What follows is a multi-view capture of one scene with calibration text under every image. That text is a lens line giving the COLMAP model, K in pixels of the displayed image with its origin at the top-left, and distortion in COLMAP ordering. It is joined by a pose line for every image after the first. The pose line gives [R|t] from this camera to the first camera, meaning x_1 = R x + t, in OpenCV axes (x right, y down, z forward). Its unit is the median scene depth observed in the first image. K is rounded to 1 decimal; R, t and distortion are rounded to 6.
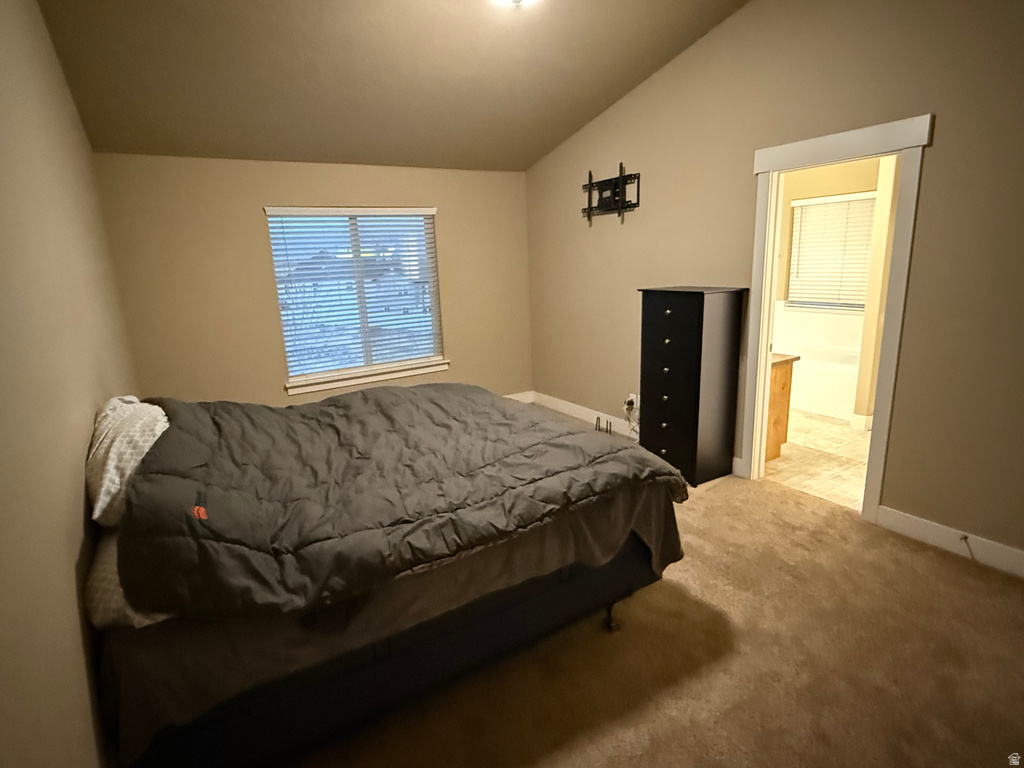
lens RADIAL K [[541.8, 0, 506.1], [0, 541.8, 383.9], [0, 0, 1]] dist [-0.002747, -0.000219]
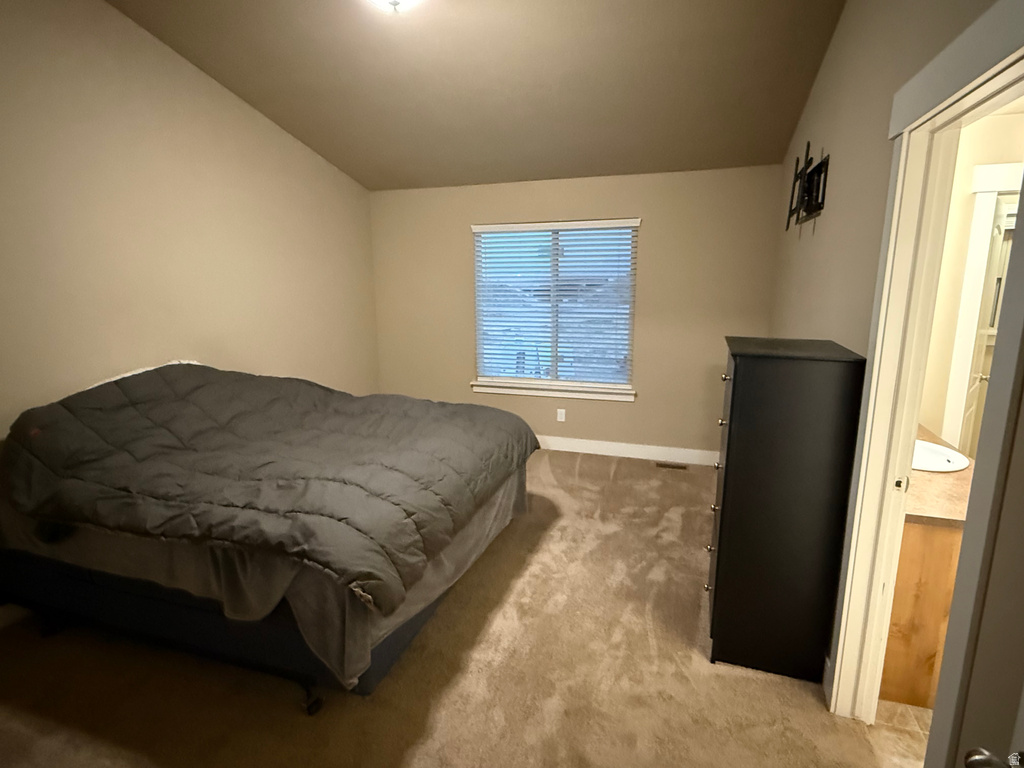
lens RADIAL K [[541.8, 0, 506.1], [0, 541.8, 383.9], [0, 0, 1]] dist [-0.002747, -0.000219]
pose [[0.640125, 0.187658, -0.744999, 0.775327], [-0.195509, 0.977575, 0.078254, -0.157028], [0.742978, 0.095562, 0.662459, 0.497411]]
